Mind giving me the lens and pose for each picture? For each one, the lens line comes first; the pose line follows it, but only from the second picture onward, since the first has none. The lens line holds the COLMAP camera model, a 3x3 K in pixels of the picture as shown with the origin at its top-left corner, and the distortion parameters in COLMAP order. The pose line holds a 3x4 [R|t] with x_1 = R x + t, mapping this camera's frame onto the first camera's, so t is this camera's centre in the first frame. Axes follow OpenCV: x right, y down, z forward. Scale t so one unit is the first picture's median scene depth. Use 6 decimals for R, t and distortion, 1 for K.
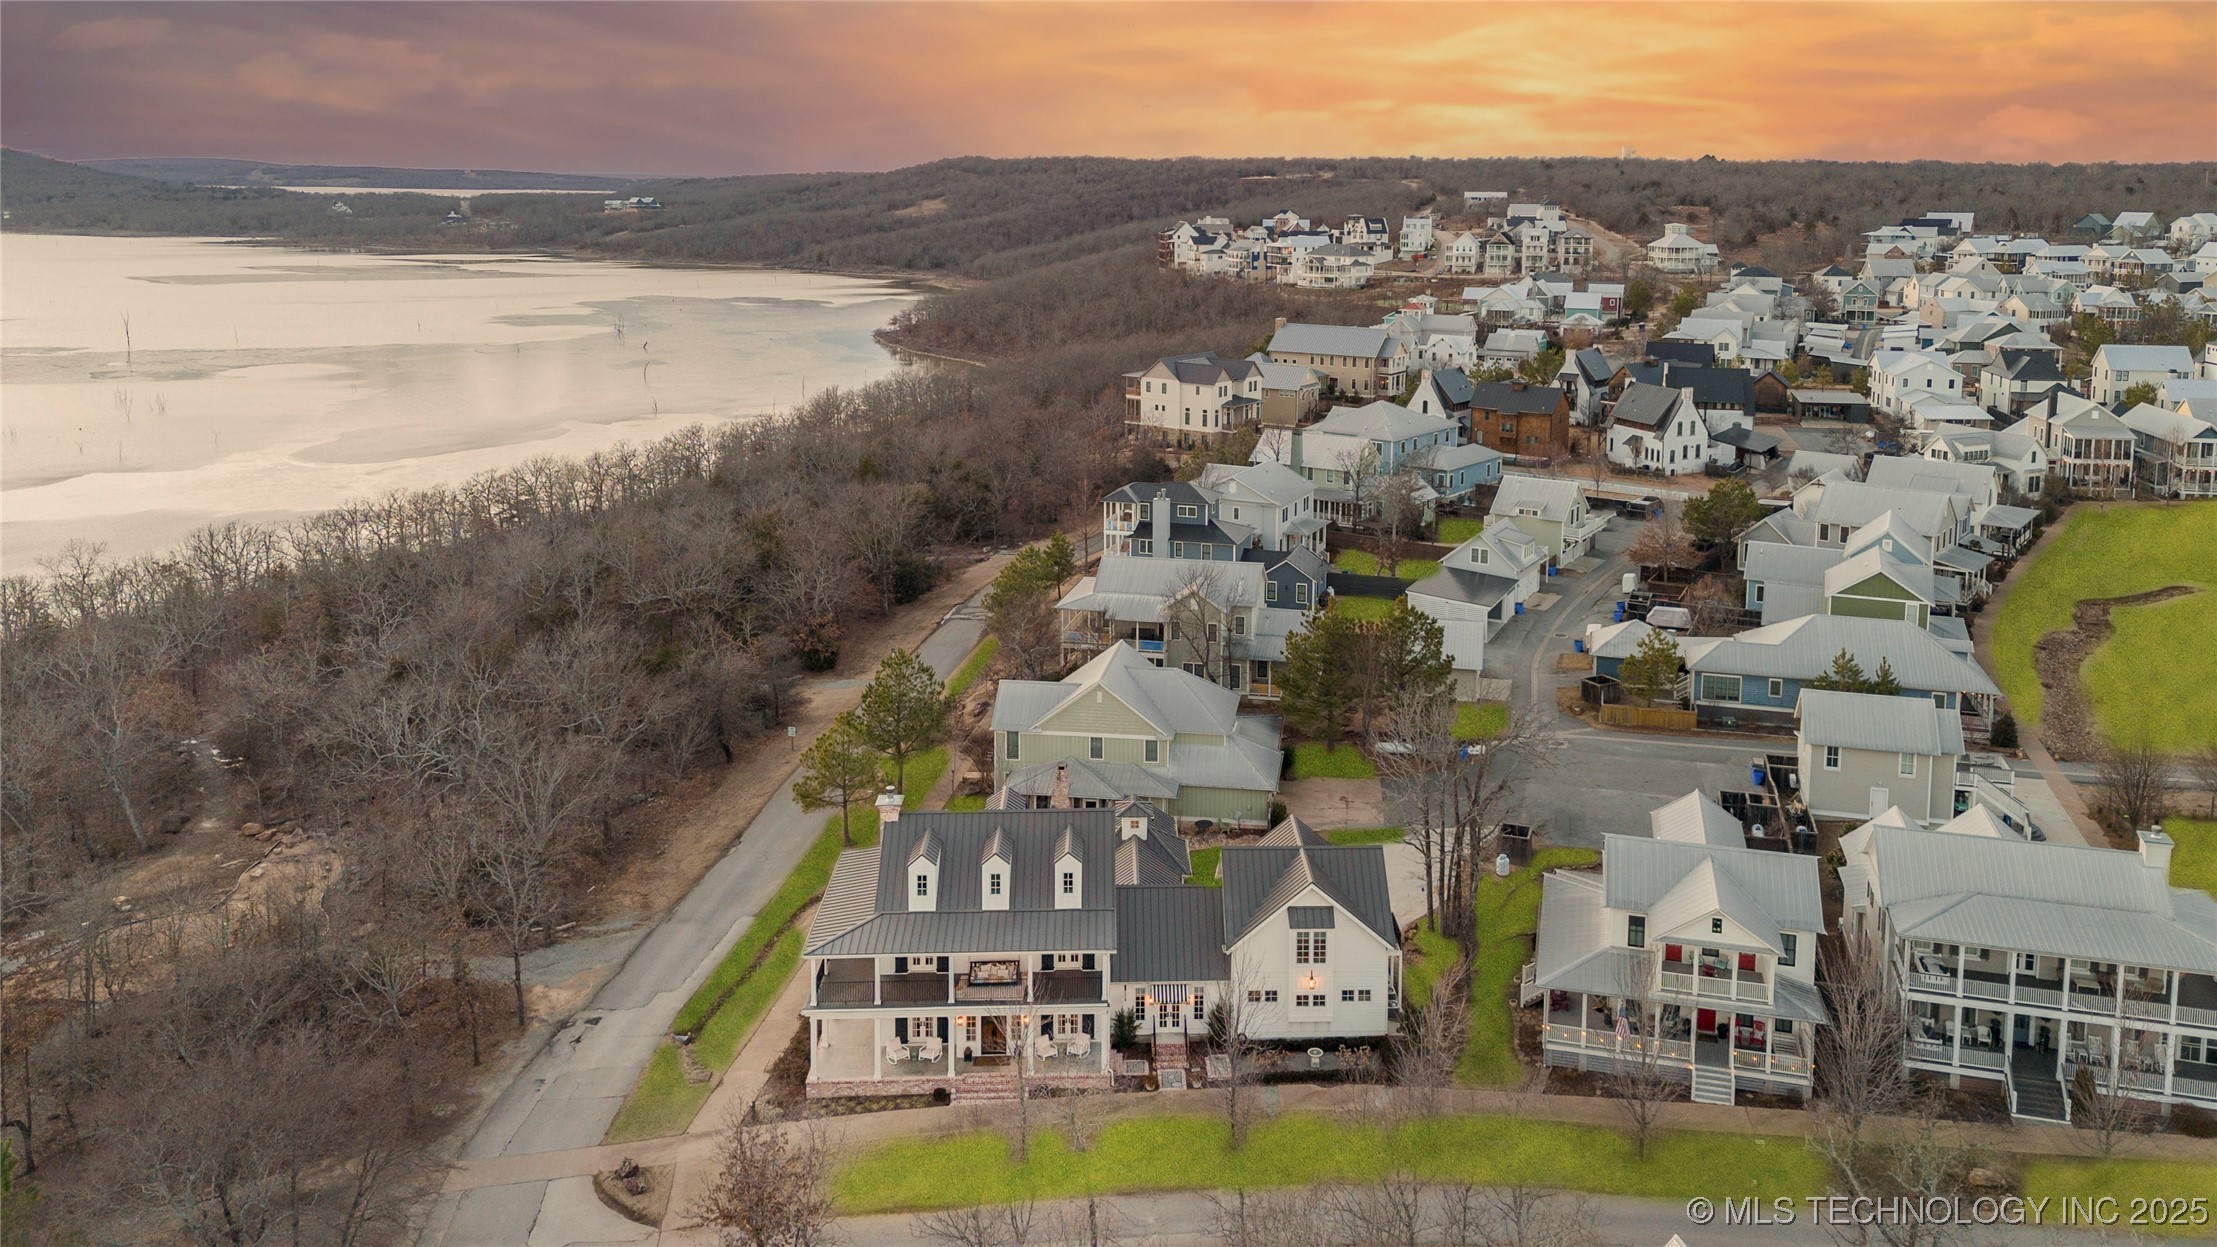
lens RADIAL K [[1573.1, 0, 1106.2], [0, 1573.1, 484.0], [0, 0, 1]] dist [0.086287, -0.082300]
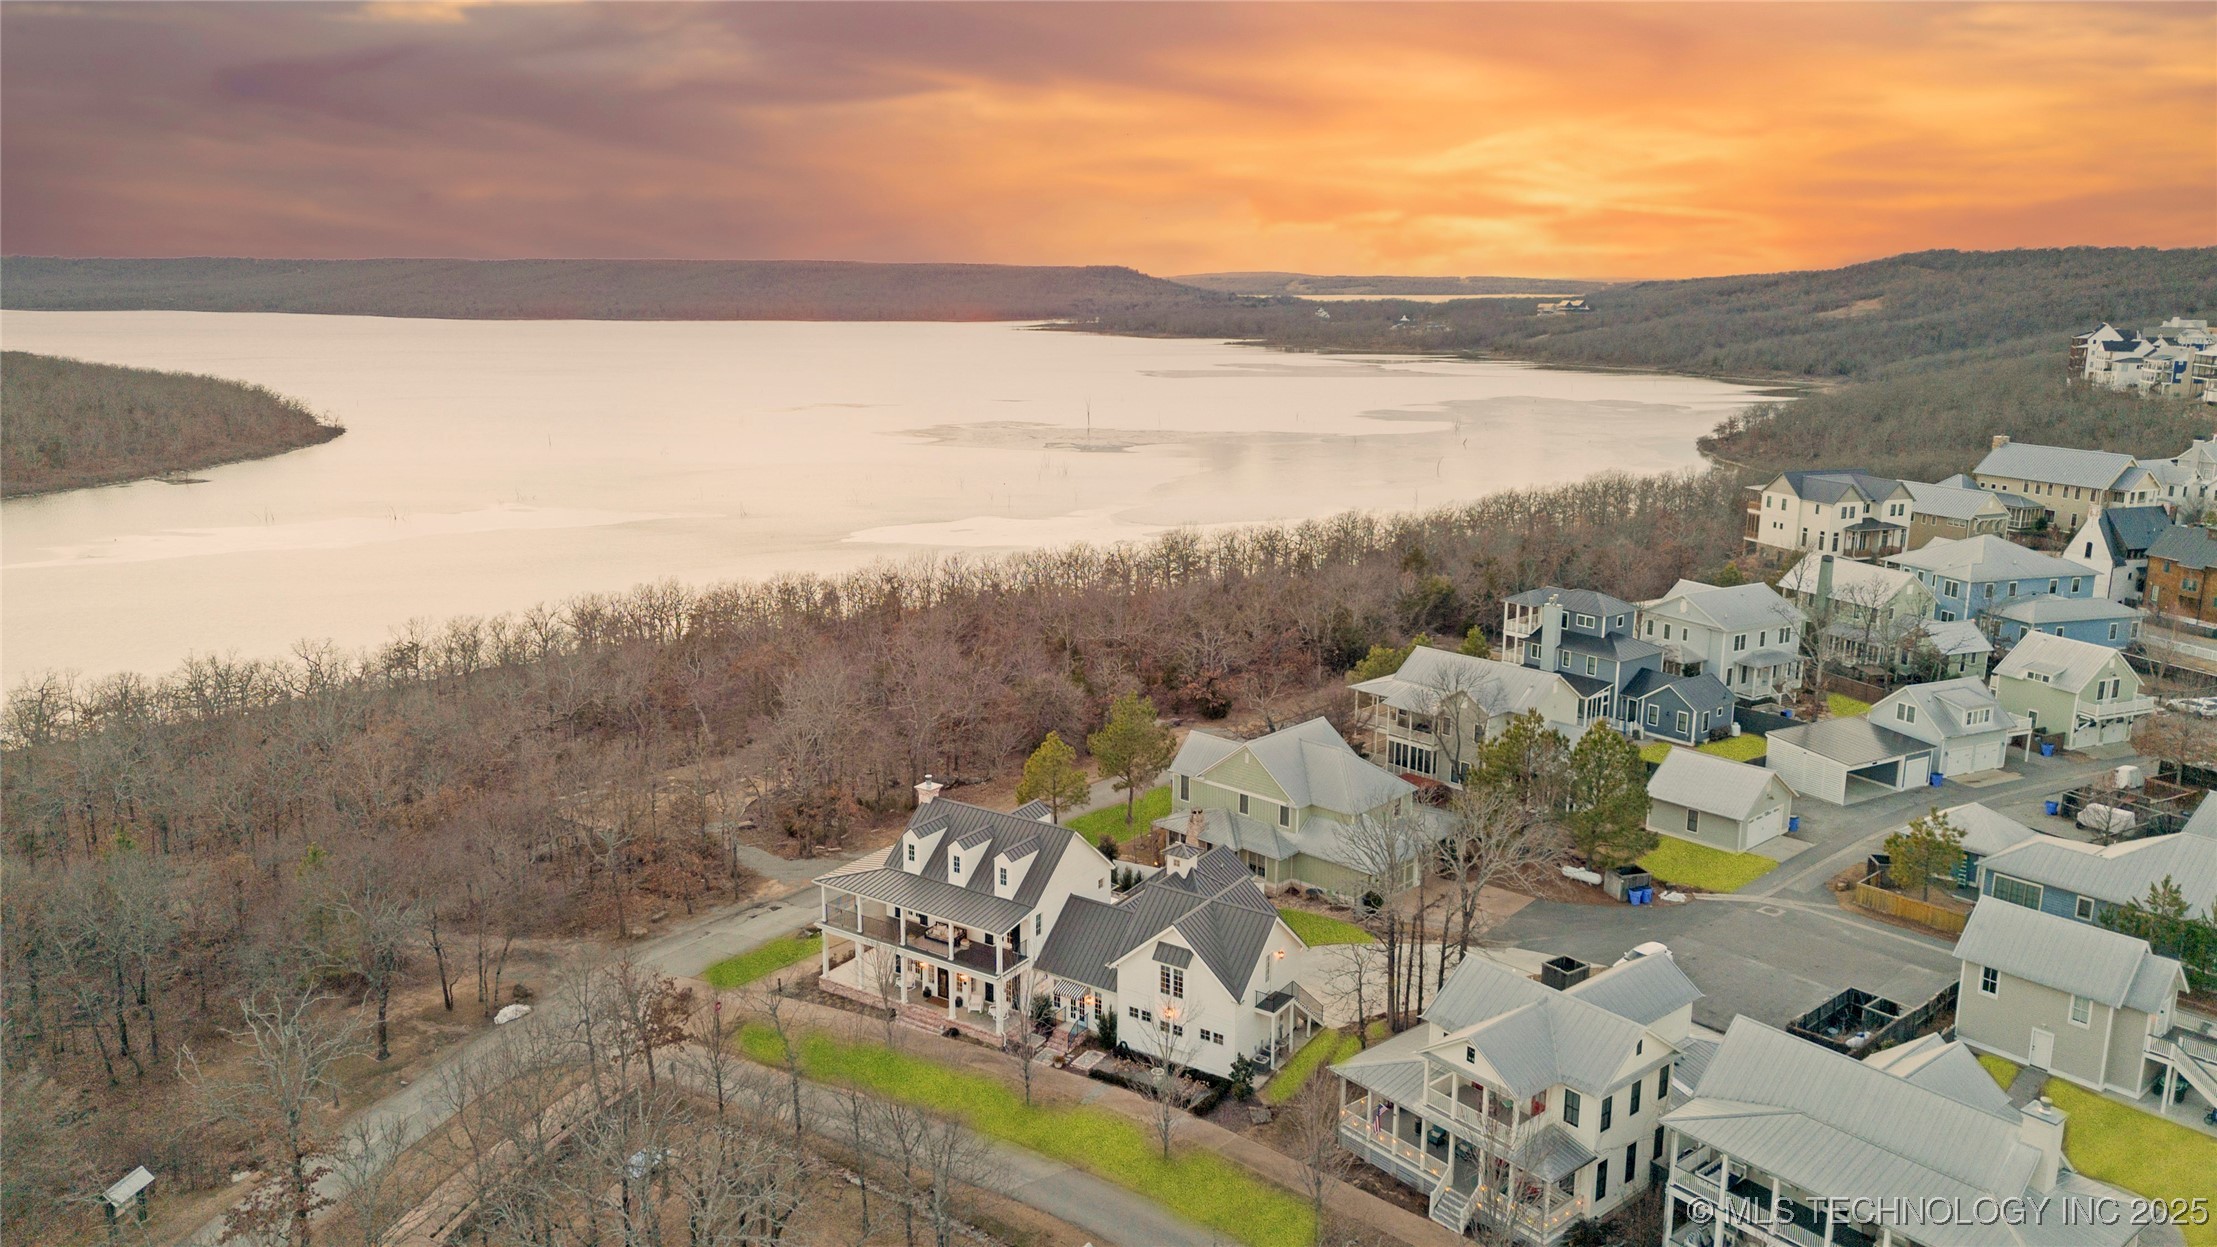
lens RADIAL K [[1519.9, 0, 1119.7], [0, 1519.9, 715.2], [0, 0, 1]] dist [0.061871, -0.049992]
pose [[0.802874, 0.156665, -0.575196, 0.263005], [-0.108020, 0.987111, 0.118081, -0.004053], [0.586281, -0.032672, 0.809448, 0.051177]]
